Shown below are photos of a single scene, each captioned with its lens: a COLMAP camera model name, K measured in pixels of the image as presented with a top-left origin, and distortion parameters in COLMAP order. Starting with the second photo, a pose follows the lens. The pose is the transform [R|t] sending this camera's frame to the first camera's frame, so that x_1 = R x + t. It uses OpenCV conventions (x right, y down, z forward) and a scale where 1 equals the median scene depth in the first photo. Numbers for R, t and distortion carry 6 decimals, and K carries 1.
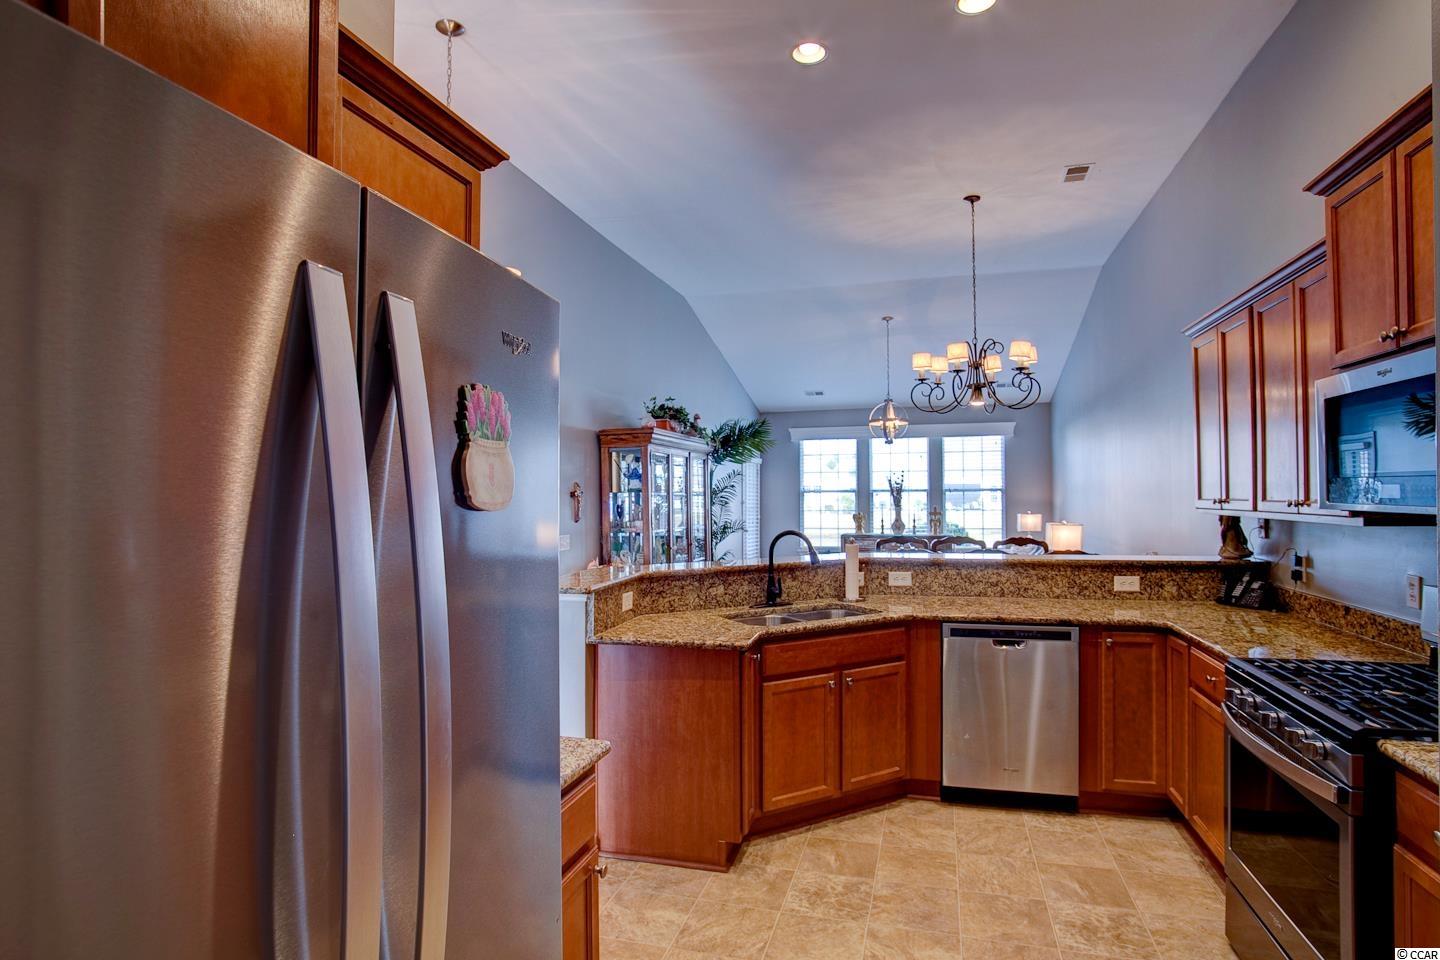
lens RADIAL K [[751.1, 0, 731.7], [0, 751.1, 486.5], [0, 0, 1]] dist [-0.061000, 0.030474]
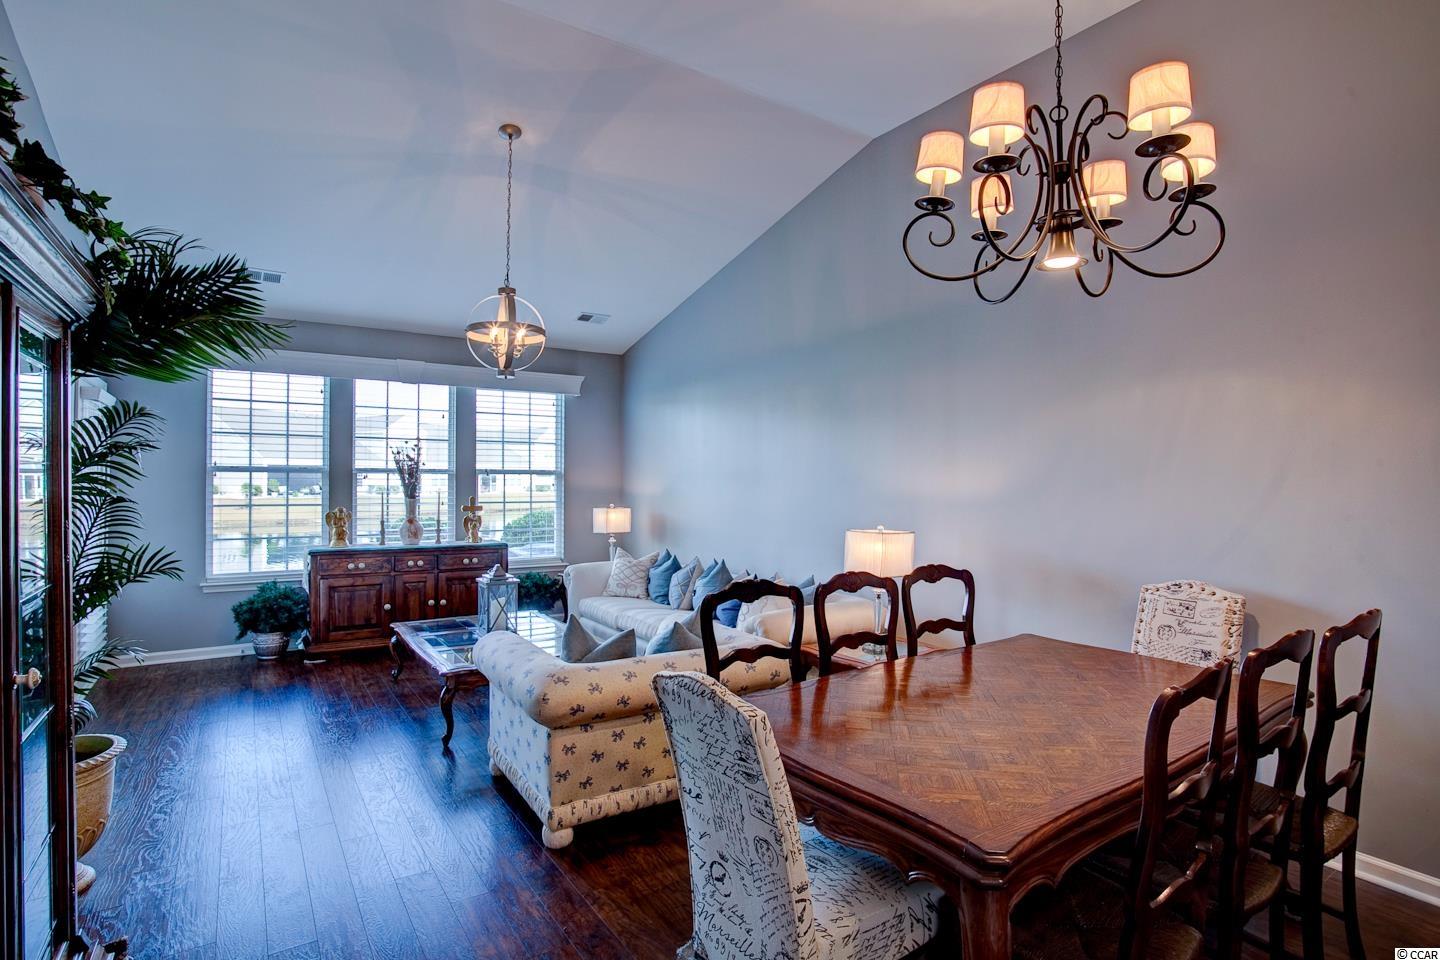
lens RADIAL K [[725.0, 0, 716.5], [0, 725.0, 479.4], [0, 0, 1]] dist [-0.063013, 0.027725]
pose [[0.654002, 0.010719, 0.756417, -0.129207], [-0.019172, 0.999813, 0.002408, 0.016709], [-0.756250, -0.016077, 0.654086, 1.198926]]
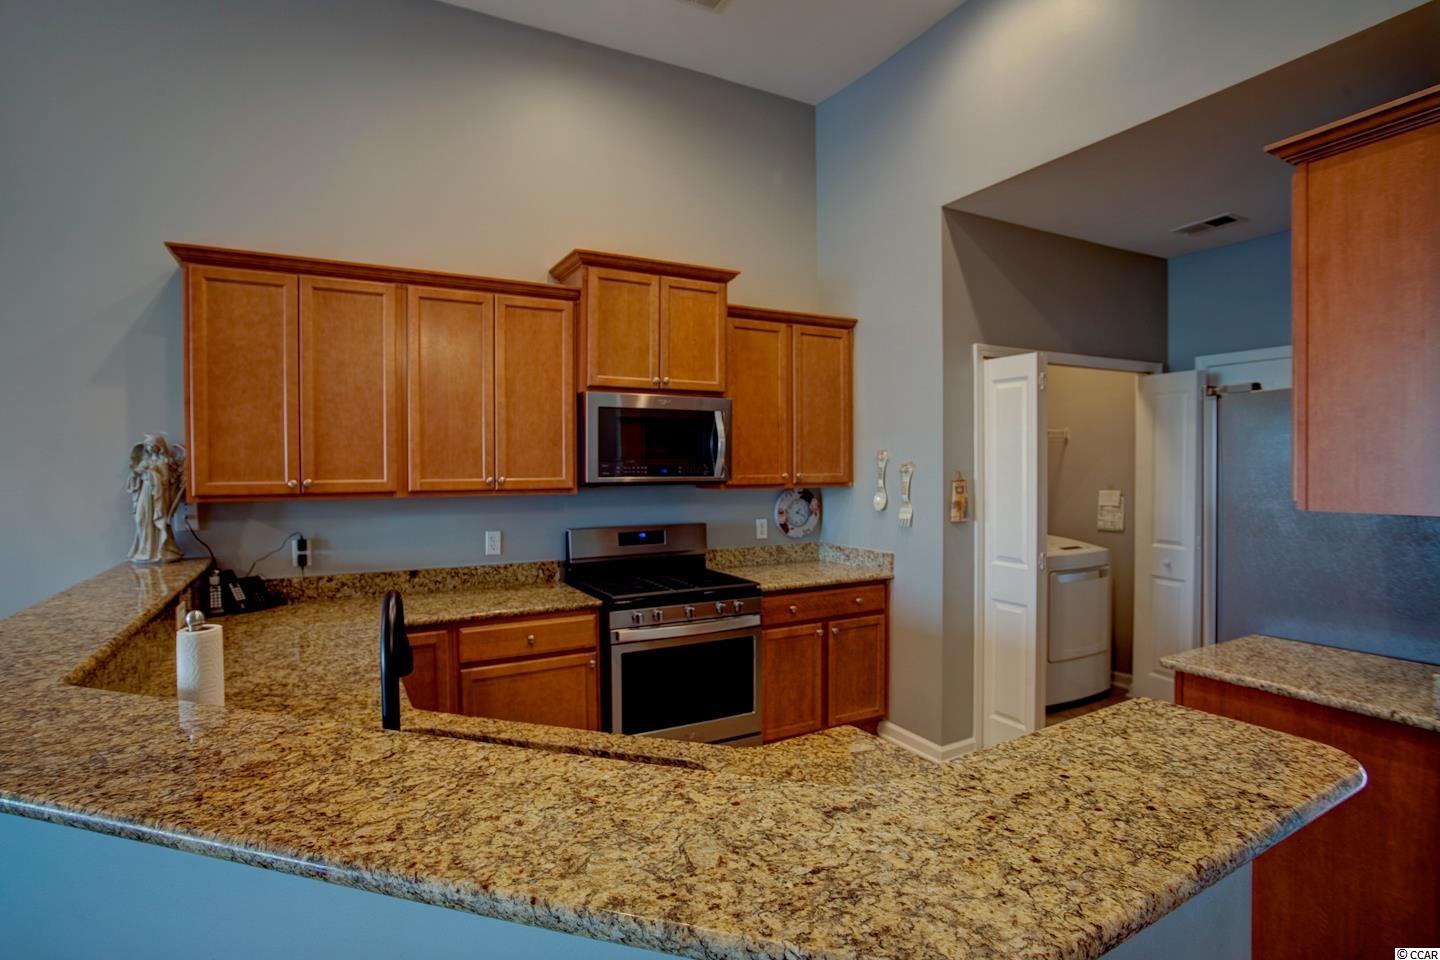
lens RADIAL K [[719.0, 0, 717.9], [0, 719.0, 479.2], [0, 0, 1]] dist [-0.058405, 0.025930]
pose [[-0.692452, -0.003735, 0.721455, -0.216721], [0.001300, 0.999979, 0.006424, 0.008754], [-0.721463, 0.005386, -0.692432, 1.018248]]
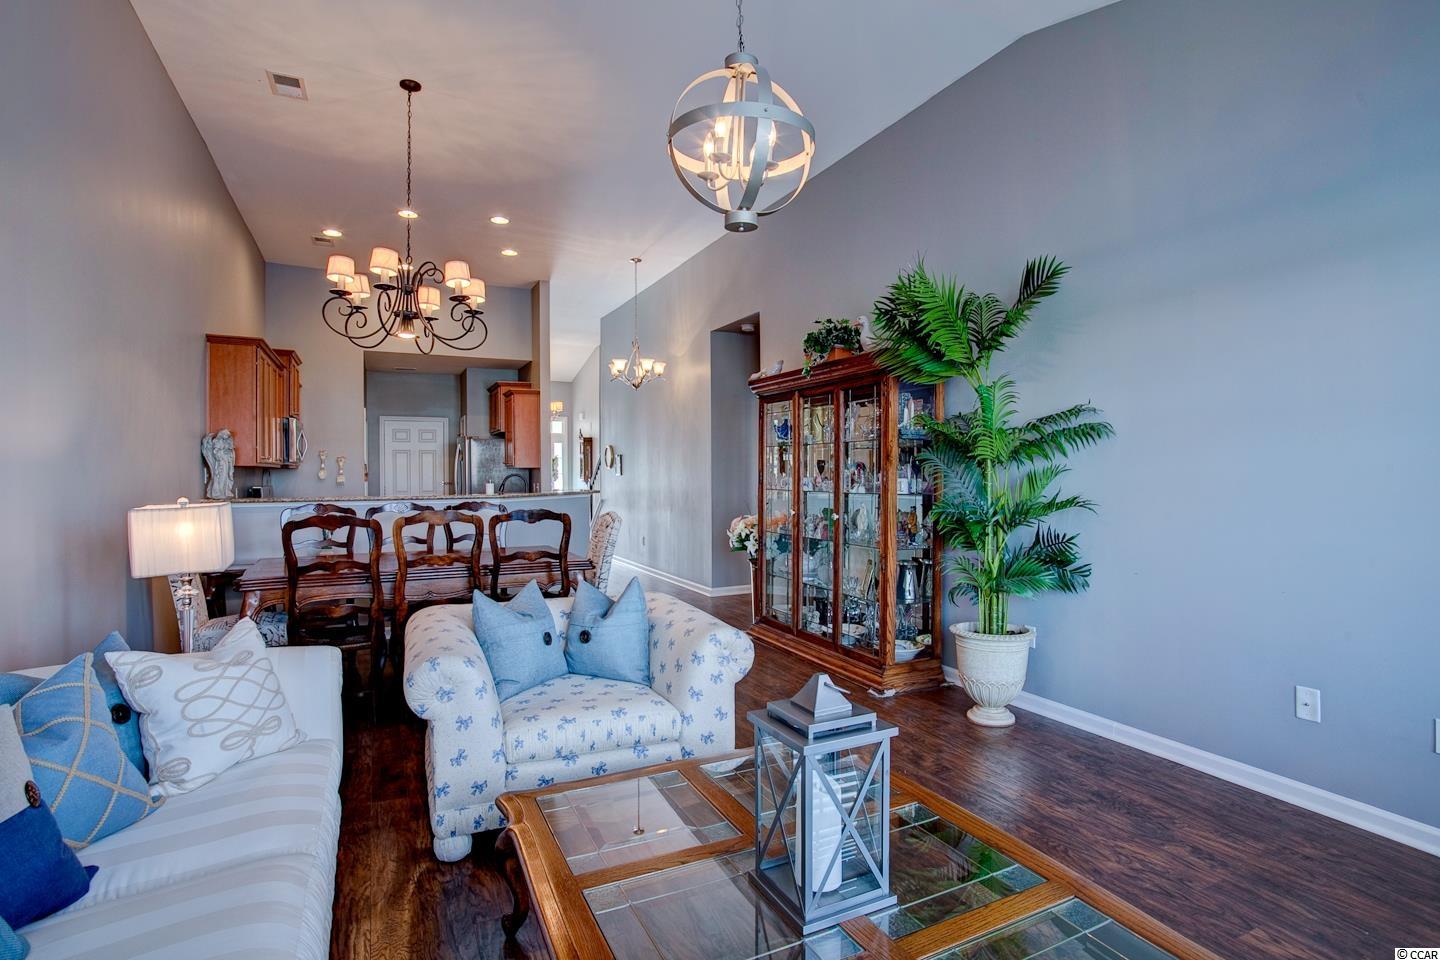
lens RADIAL K [[725.0, 0, 716.5], [0, 725.0, 479.4], [0, 0, 1]] dist [-0.063013, 0.027725]
pose [[-0.758065, 0.015498, -0.651995, 0.794054], [0.016458, 0.999854, 0.004631, 0.065781], [0.651971, -0.007220, -0.758209, 2.458461]]
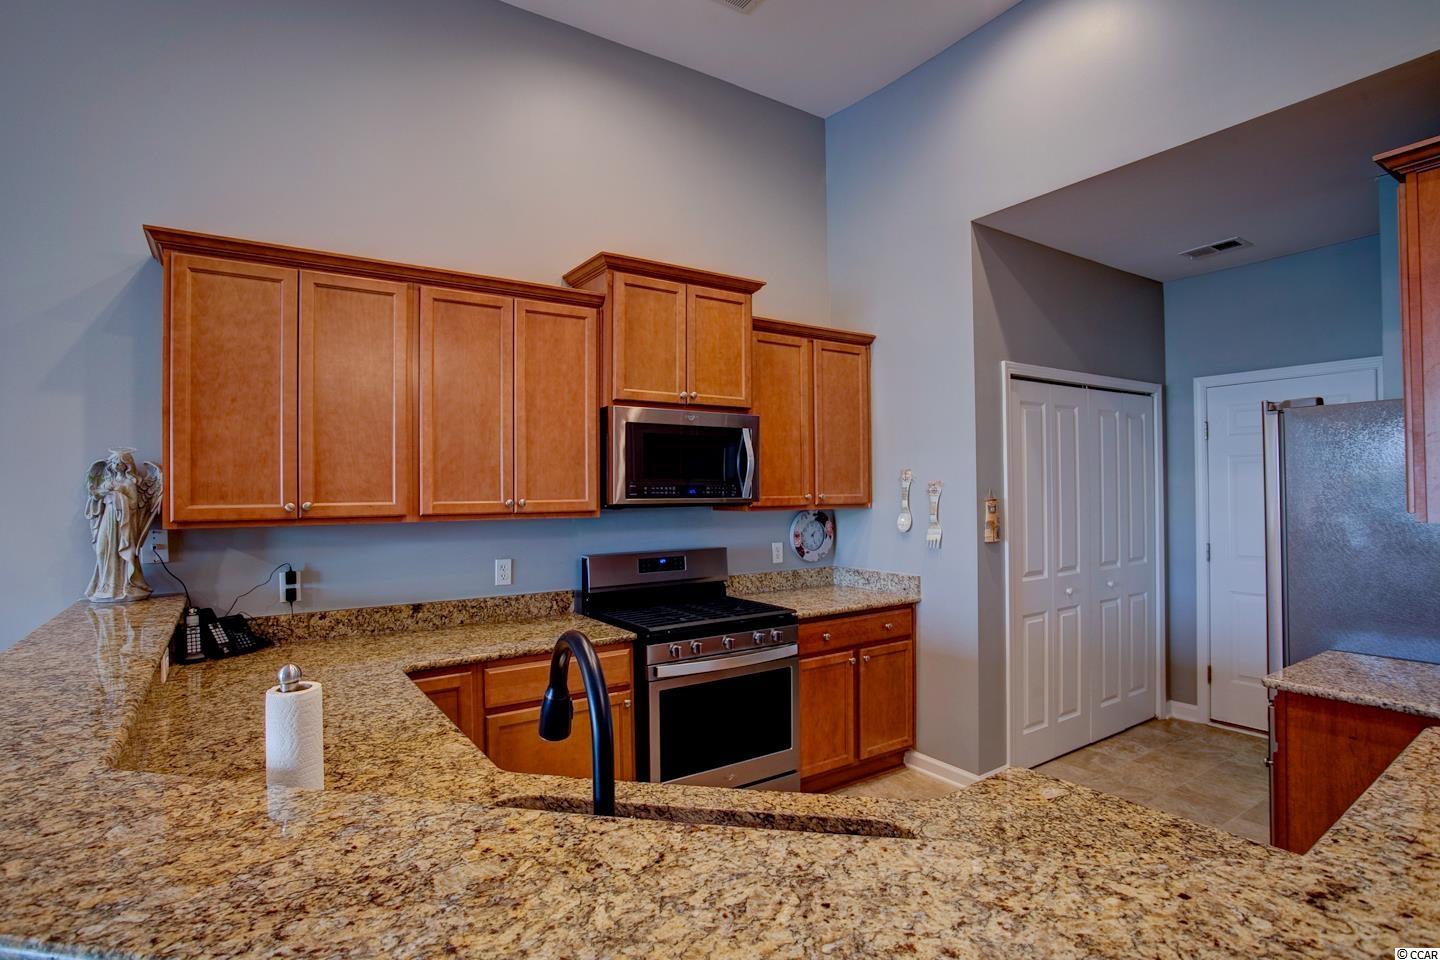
lens RADIAL K [[722.9, 0, 727.7], [0, 722.9, 483.5], [0, 0, 1]] dist [-0.061640, 0.026693]
pose [[-0.761111, 0.020907, 0.648284, -0.106734], [0.008127, 0.999709, -0.022699, 0.013717], [-0.648570, -0.012008, -0.761060, 1.056439]]
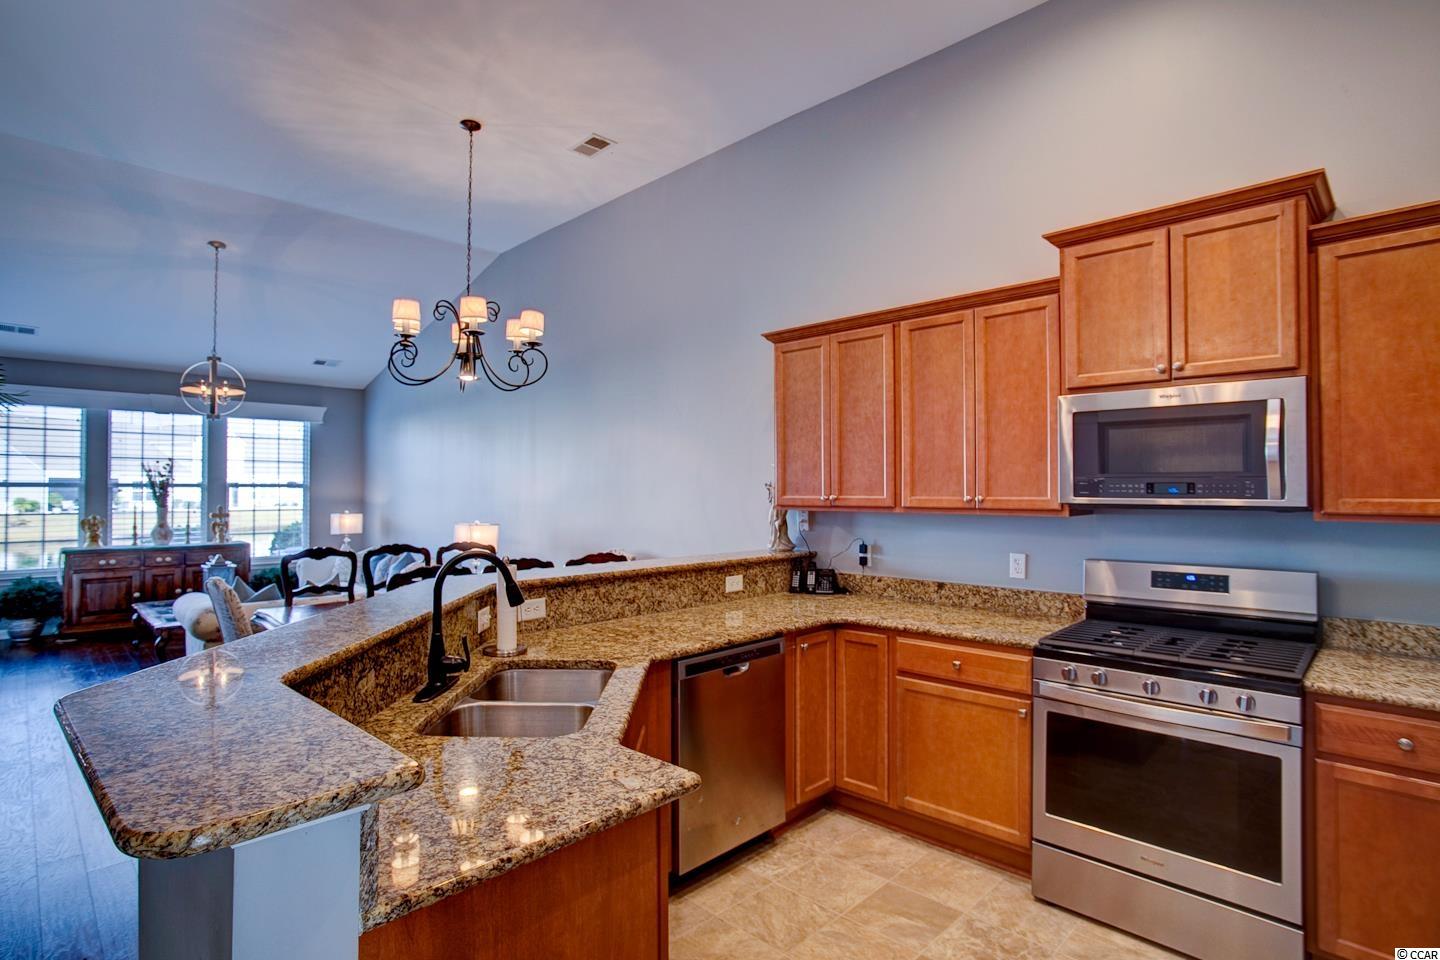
lens RADIAL K [[719.0, 0, 717.9], [0, 719.0, 479.2], [0, 0, 1]] dist [-0.058405, 0.025930]
pose [[0.491766, 0.019767, 0.870503, -0.280604], [-0.012625, 0.999799, -0.015571, 0.009119], [-0.870636, -0.003333, 0.491916, 0.522351]]
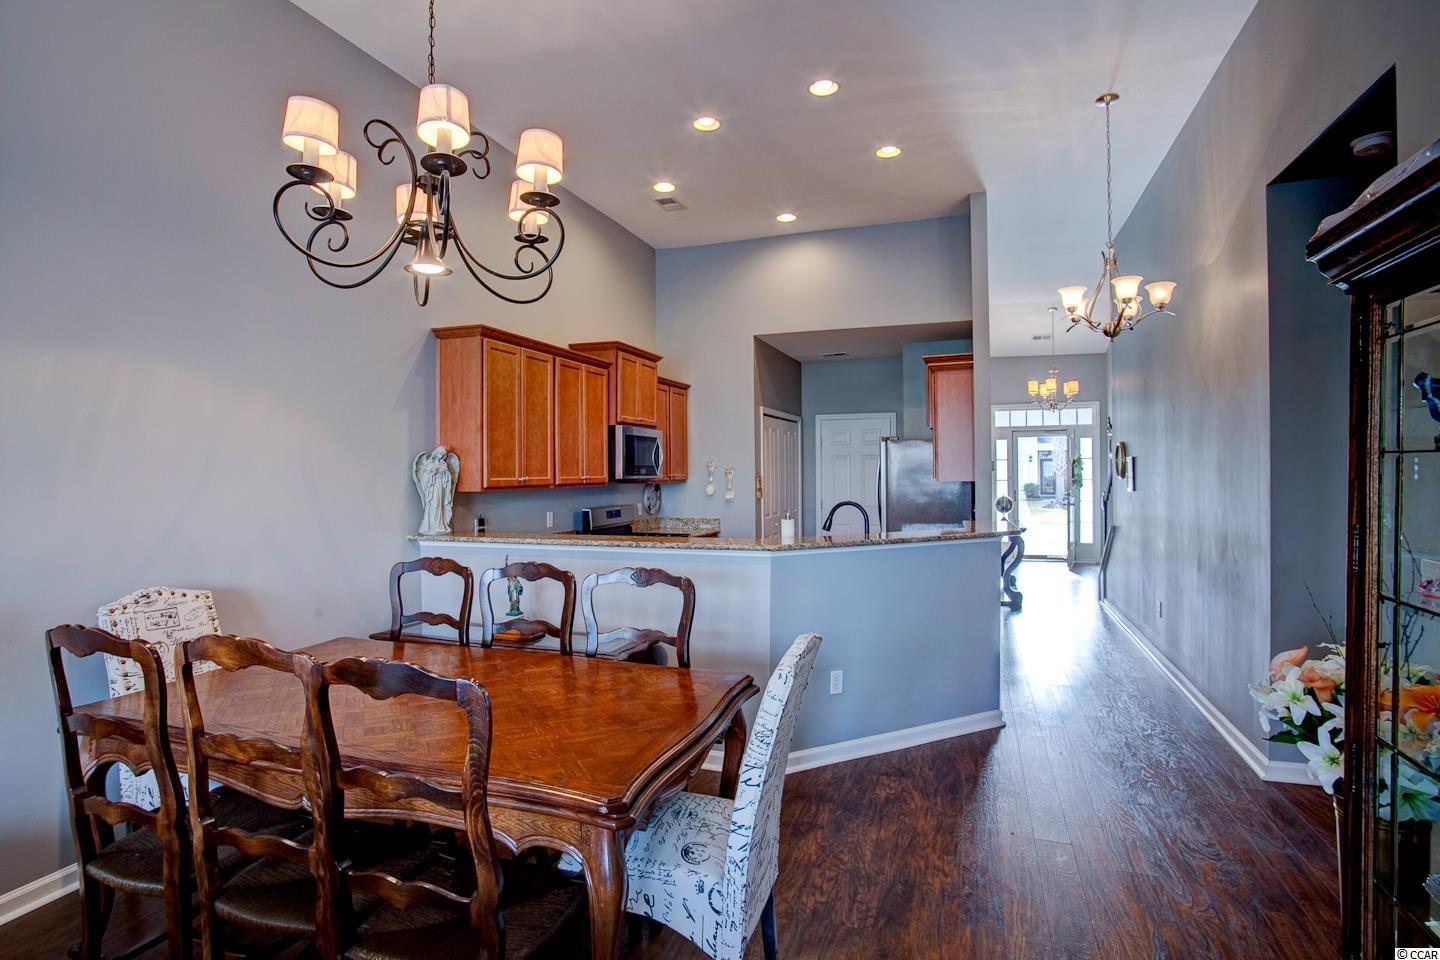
lens RADIAL K [[719.0, 0, 717.9], [0, 719.0, 479.2], [0, 0, 1]] dist [-0.058405, 0.025930]
pose [[-0.996890, 0.016656, 0.077027, 0.175185], [0.016536, 0.999861, -0.002204, 0.023798], [-0.077053, -0.000924, -0.997027, 1.903120]]
